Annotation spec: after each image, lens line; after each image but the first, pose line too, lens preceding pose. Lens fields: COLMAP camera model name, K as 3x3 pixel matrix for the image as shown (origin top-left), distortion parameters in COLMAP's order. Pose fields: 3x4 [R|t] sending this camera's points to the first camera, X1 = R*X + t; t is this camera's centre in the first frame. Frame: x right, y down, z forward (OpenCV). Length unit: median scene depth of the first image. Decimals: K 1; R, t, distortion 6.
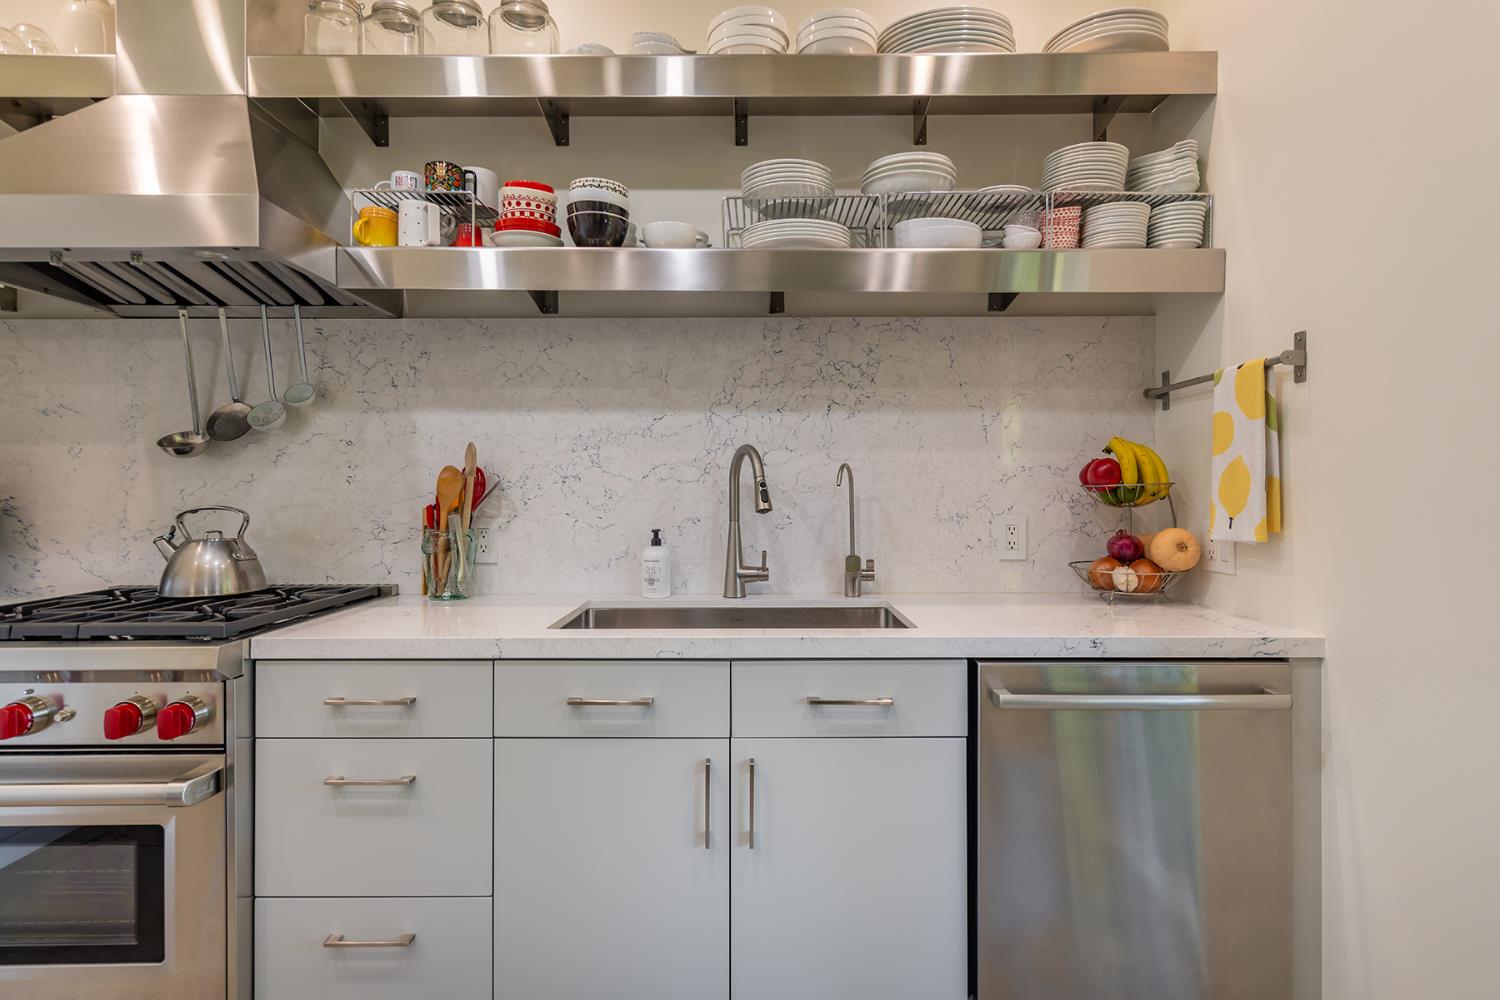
lens RADIAL K [[753.6, 0, 750.4], [0, 753.6, 485.0], [0, 0, 1]] dist [-0.002919, -0.001456]
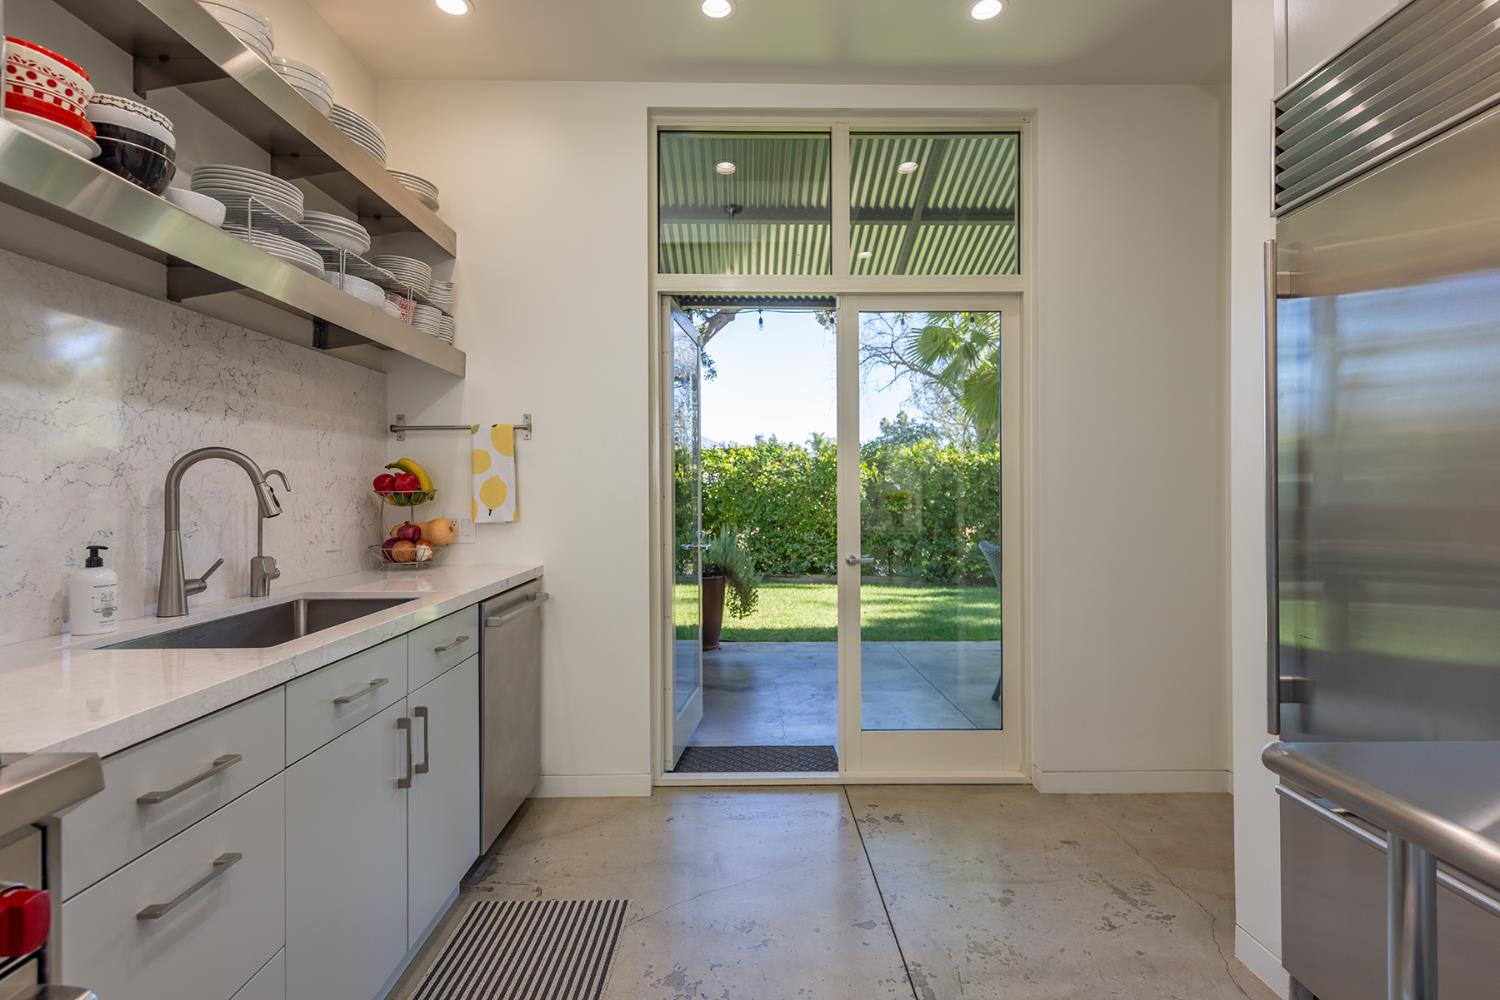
lens RADIAL K [[708.0, 0, 747.6], [0, 708.0, 498.3], [0, 0, 1]] dist [0.000835, 0.000372]
pose [[-0.005656, -0.007055, 0.999959, -0.963856], [-0.001150, 0.999974, 0.007049, 0.003844], [-0.999983, -0.001110, -0.005664, 0.364080]]
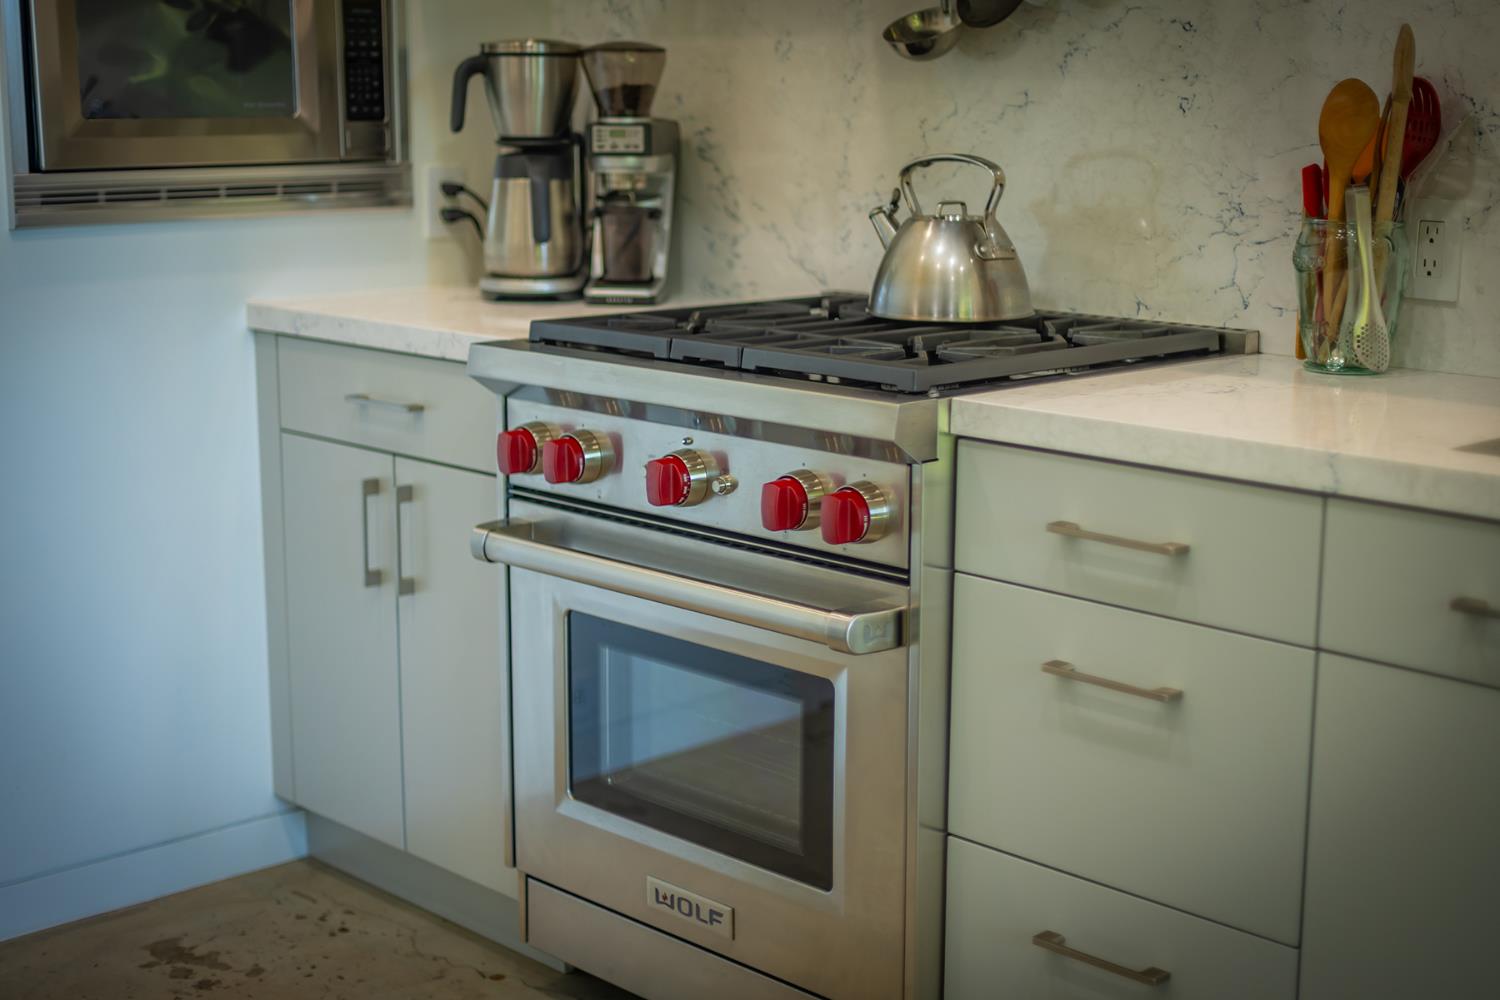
lens RADIAL K [[2244.8, 0, 748.4], [0, 2244.8, 499.9], [0, 0, 1]] dist [-0.015194, 0.000000]
pose [[0.677716, 0.140387, -0.721798, 0.378081], [0.000150, 0.981579, 0.191055, -0.036089], [0.735324, -0.129589, 0.665211, -0.203133]]
